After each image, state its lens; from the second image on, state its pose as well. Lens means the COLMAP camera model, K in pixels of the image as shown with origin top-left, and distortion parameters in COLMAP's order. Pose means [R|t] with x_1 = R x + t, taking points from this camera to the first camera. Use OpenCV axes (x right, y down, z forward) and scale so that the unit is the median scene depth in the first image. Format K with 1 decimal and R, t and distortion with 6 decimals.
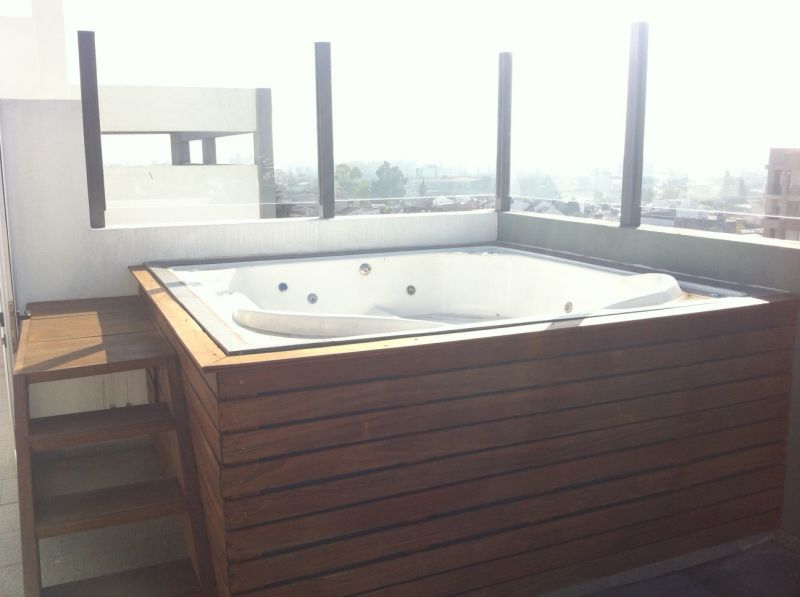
lens RADIAL K [[783.4, 0, 400.0], [0, 783.4, 298.5], [0, 0, 1]] dist [0.049765, -0.012553]
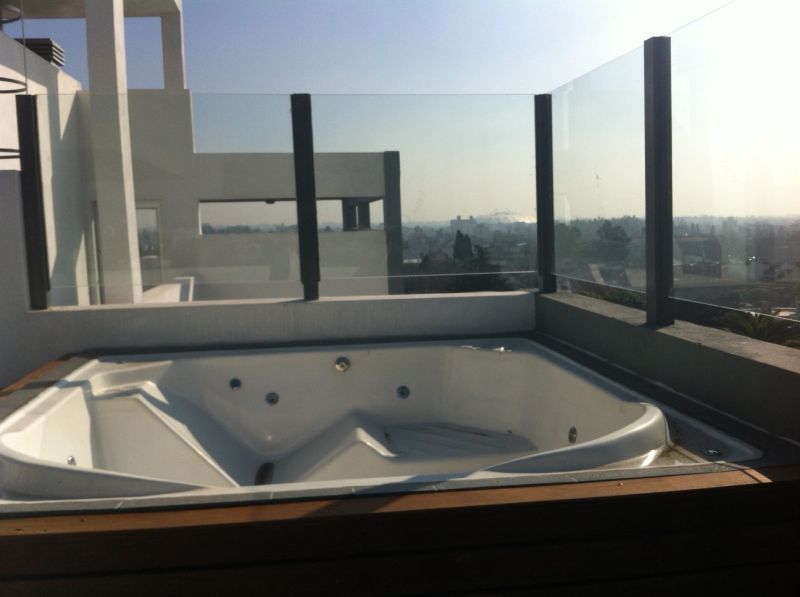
lens RADIAL K [[783.4, 0, 400.0], [0, 783.4, 298.5], [0, 0, 1]] dist [0.049765, -0.012553]
pose [[0.955910, 0.018166, -0.293097, 0.224013], [-0.039940, 0.996853, -0.068478, -0.046694], [0.290931, 0.077165, 0.953627, 0.214379]]
